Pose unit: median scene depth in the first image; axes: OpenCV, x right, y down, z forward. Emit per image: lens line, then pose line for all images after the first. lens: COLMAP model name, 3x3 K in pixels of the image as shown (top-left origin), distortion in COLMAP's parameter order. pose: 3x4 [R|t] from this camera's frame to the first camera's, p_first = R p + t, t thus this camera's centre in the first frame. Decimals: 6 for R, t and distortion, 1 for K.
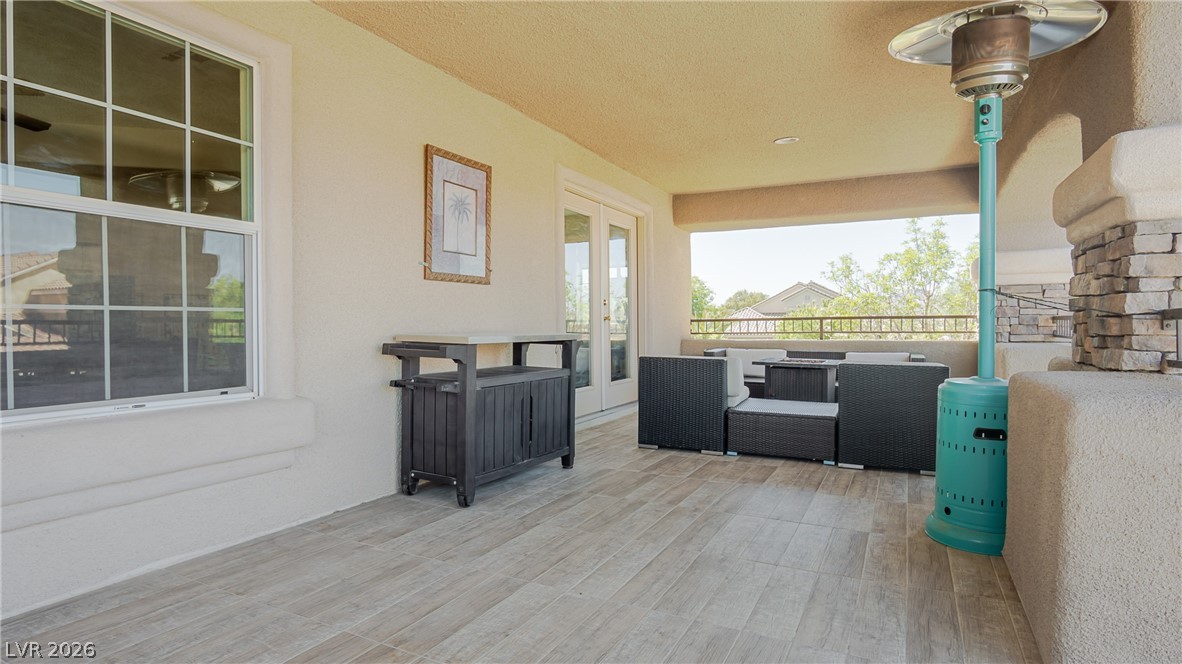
lens RADIAL K [[634.1, 0, 592.2], [0, 634.1, 335.9], [0, 0, 1]] dist [-0.038140, 0.011687]
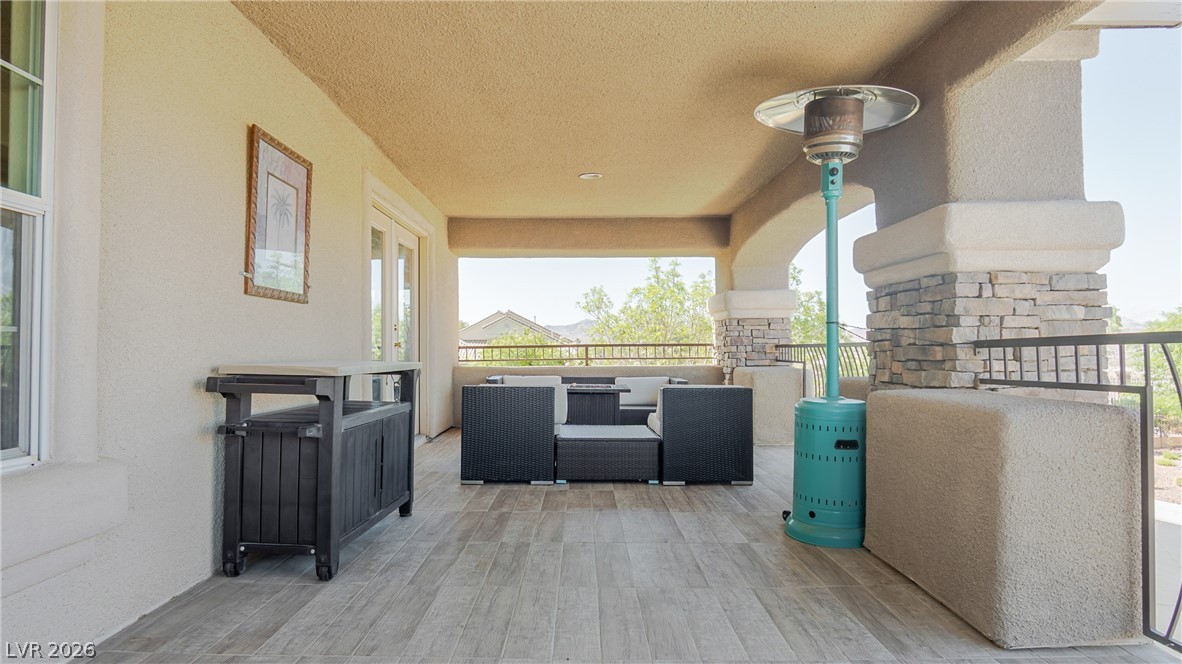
lens RADIAL K [[626.8, 0, 590.4], [0, 626.8, 336.6], [0, 0, 1]] dist [-0.036665, 0.009144]
pose [[0.887402, 0.010897, 0.460867, -0.263154], [0.008198, 0.999189, -0.039410, -0.003279], [-0.460923, 0.038751, 0.886594, 0.135856]]
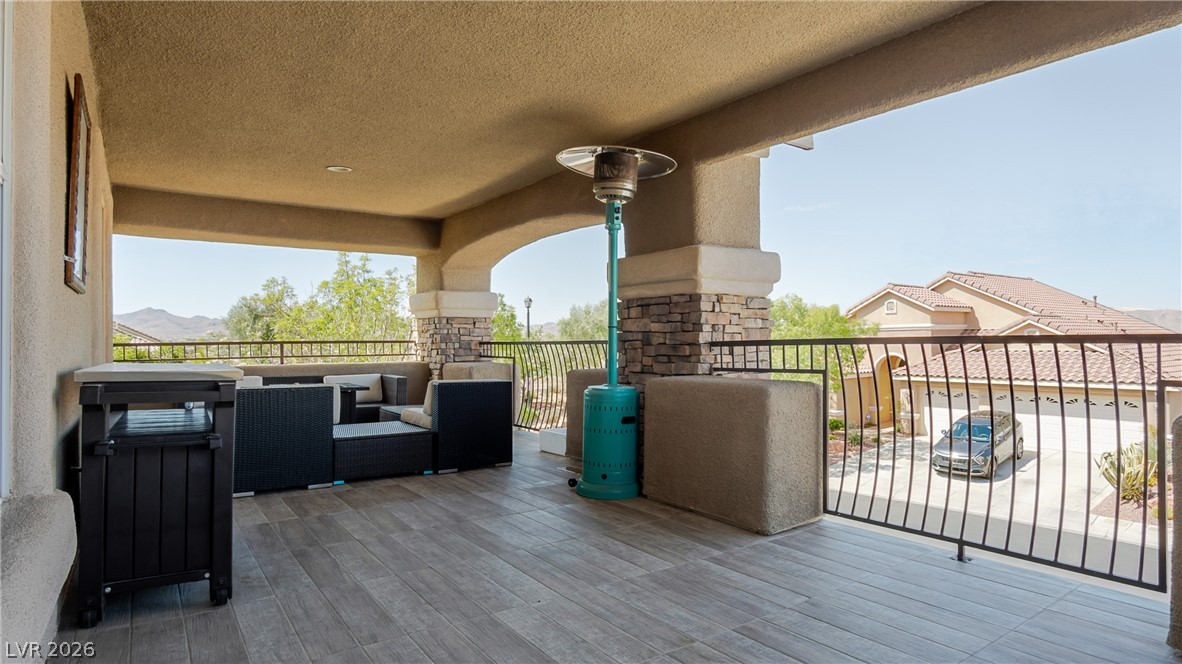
lens RADIAL K [[634.1, 0, 592.2], [0, 634.1, 335.9], [0, 0, 1]] dist [-0.038140, 0.011687]
pose [[0.459912, 0.012169, 0.887881, -0.630410], [0.019347, 0.999531, -0.023721, -0.012728], [-0.887753, 0.028087, 0.459462, 0.274698]]
